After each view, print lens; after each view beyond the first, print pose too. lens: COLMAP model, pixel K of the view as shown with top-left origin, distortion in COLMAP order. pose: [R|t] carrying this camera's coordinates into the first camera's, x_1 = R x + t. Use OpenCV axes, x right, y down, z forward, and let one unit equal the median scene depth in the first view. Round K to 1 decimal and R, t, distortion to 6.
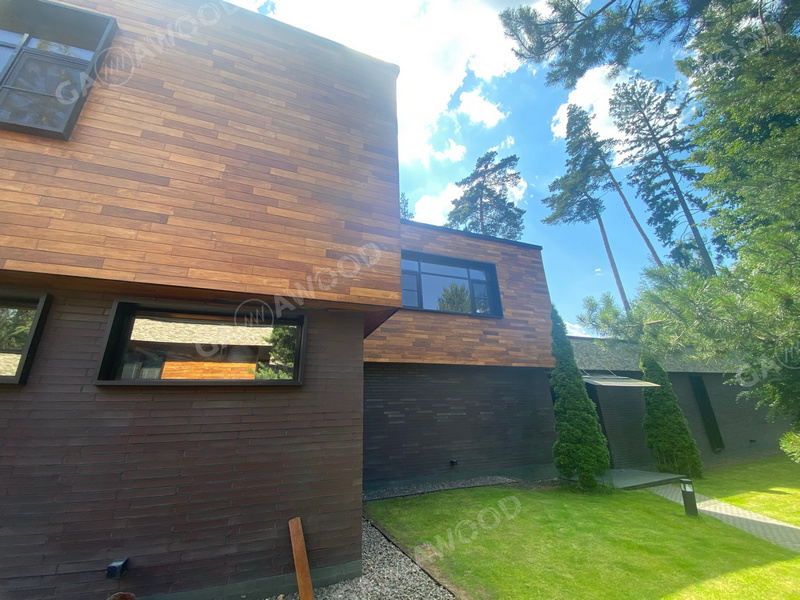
lens RADIAL K [[326.7, 0, 398.8], [0, 326.7, 301.7], [0, 0, 1]] dist [-0.001674, -0.011611]
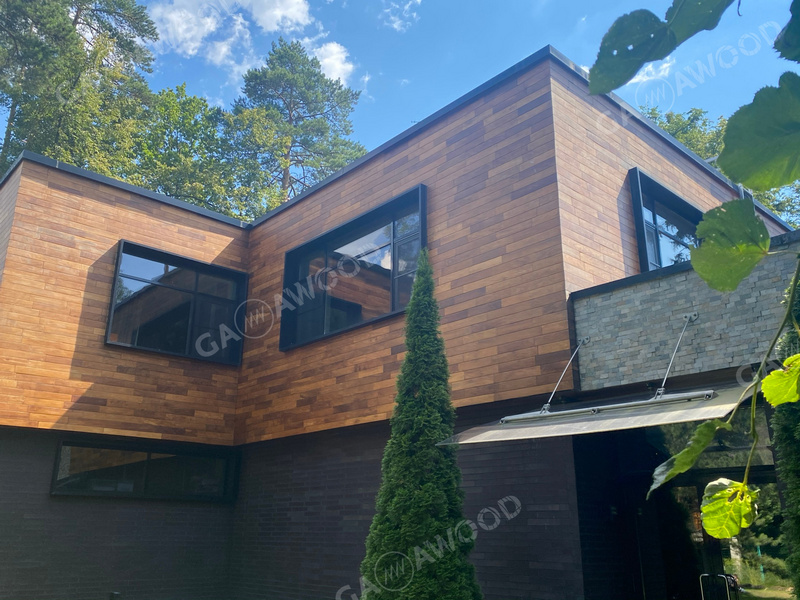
lens RADIAL K [[685.0, 0, 392.9], [0, 685.0, 294.0], [0, 0, 1]] dist [0.068223, -0.127083]
pose [[0.362192, -0.266937, -0.893063, 1.169369], [0.317472, 0.936158, -0.151064, 0.167096], [0.876372, -0.228808, 0.423814, 0.582013]]
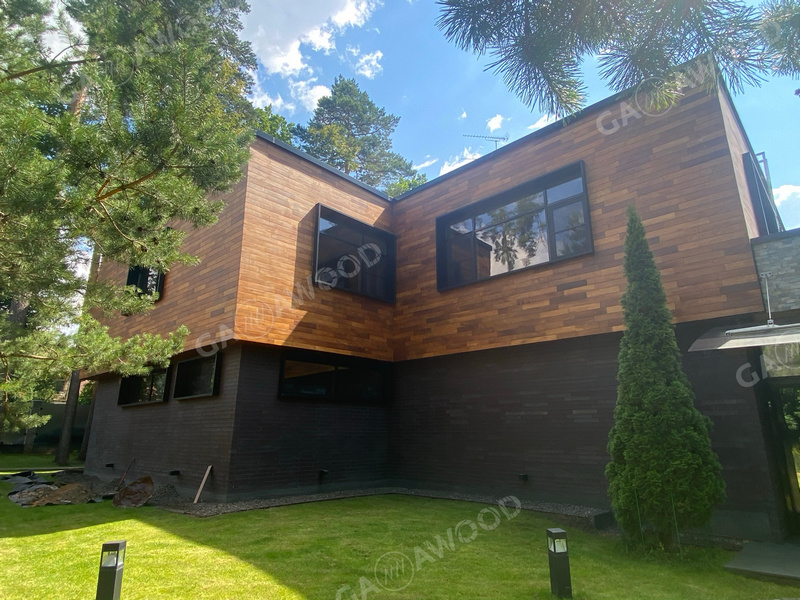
lens RADIAL K [[467.9, 0, 396.9], [0, 467.9, 299.0], [0, 0, 1]] dist [0.036633, -0.019860]
pose [[0.436699, -0.212304, -0.874197, 0.902875], [0.309640, 0.947851, -0.075513, 0.085591], [0.844640, -0.237710, 0.479663, 0.288136]]
